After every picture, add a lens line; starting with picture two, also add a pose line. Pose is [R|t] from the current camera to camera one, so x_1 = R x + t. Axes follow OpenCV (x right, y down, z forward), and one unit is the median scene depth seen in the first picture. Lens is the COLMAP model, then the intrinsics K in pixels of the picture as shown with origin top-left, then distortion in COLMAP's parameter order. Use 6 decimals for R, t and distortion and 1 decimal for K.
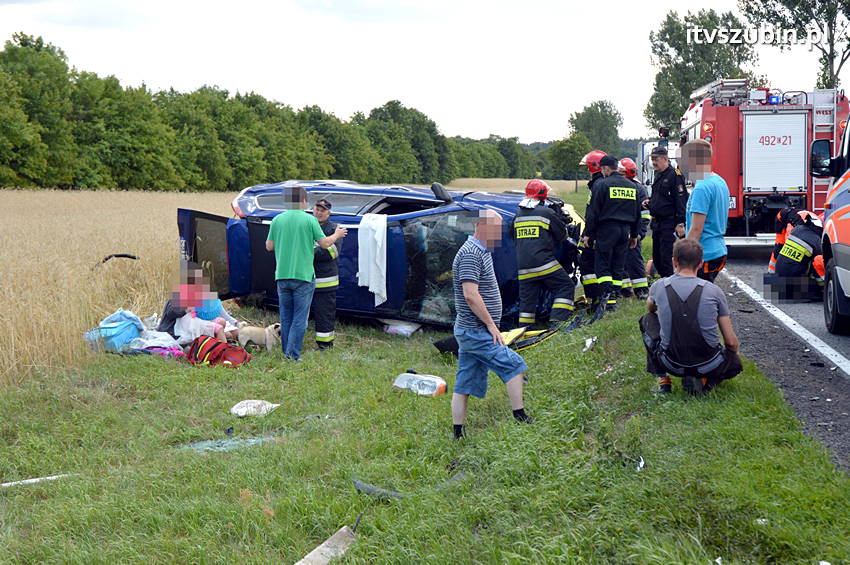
lens RADIAL K [[1355.2, 0, 423.3], [0, 1355.2, 277.0], [0, 0, 1]] dist [0.101841, 0.000000]
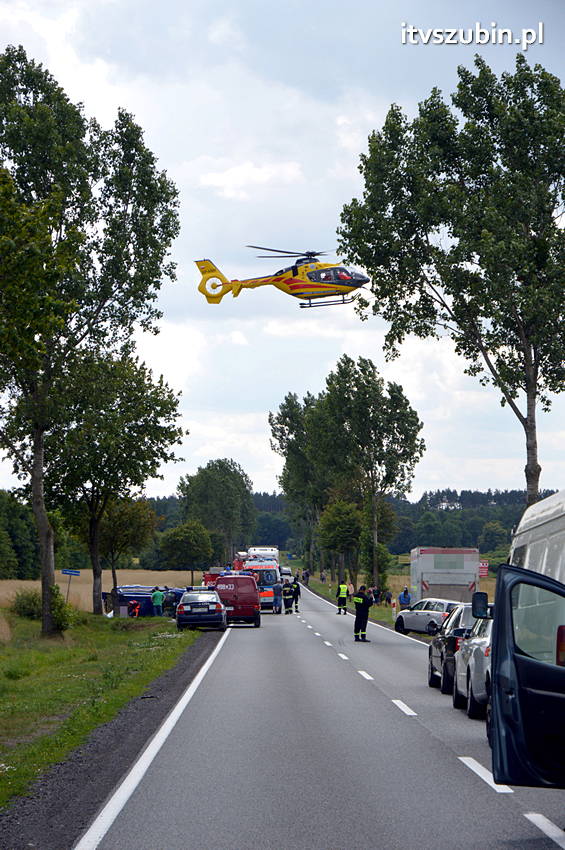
lens RADIAL K [[2805.7, 0, 281.4], [0, 2805.7, 426.4], [0, 0, 1]] dist [0.656691, 0.000000]
pose [[0.989293, 0.004226, 0.145882, -0.175509], [0.013259, 0.992845, -0.118674, 0.093870], [-0.145339, 0.119338, 0.982158, -1.474551]]
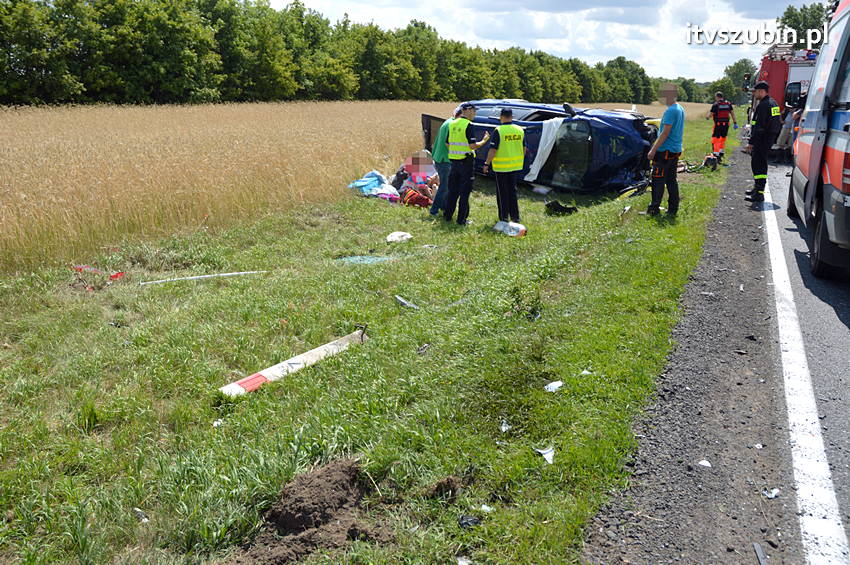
lens RADIAL K [[694.9, 0, 409.8], [0, 694.9, 276.0], [0, 0, 1]] dist [-0.155781, 0.147015]
pose [[0.948744, 0.094645, -0.301542, 0.023150], [-0.038068, 0.981383, 0.188252, -0.002808], [0.313746, -0.167124, 0.934683, 0.030179]]
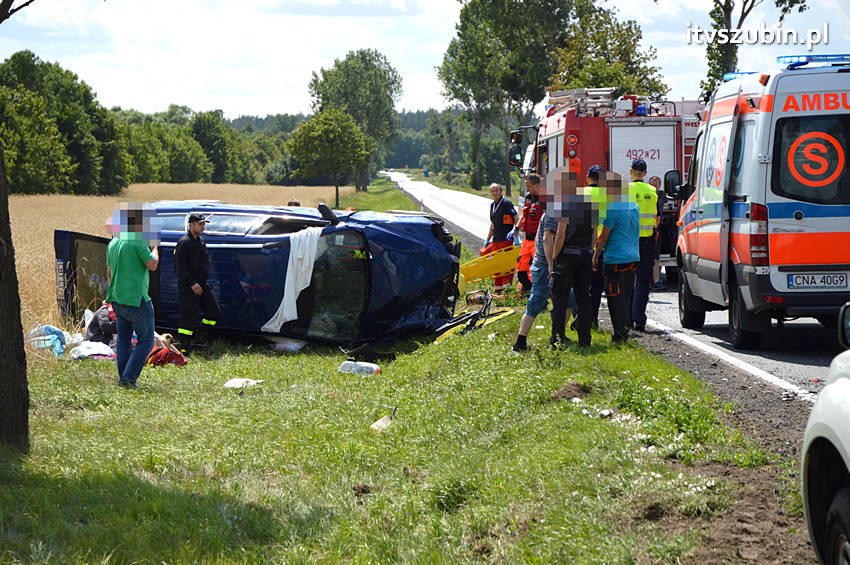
lens RADIAL K [[2502.1, 0, 425.6], [0, 2502.1, 283.7], [0, 0, 1]] dist [0.276568, 0.000000]
pose [[0.987302, -0.009616, 0.158564, -0.050337], [0.014579, 0.999439, -0.030165, 0.011713], [-0.158185, 0.032094, 0.986888, -0.207370]]
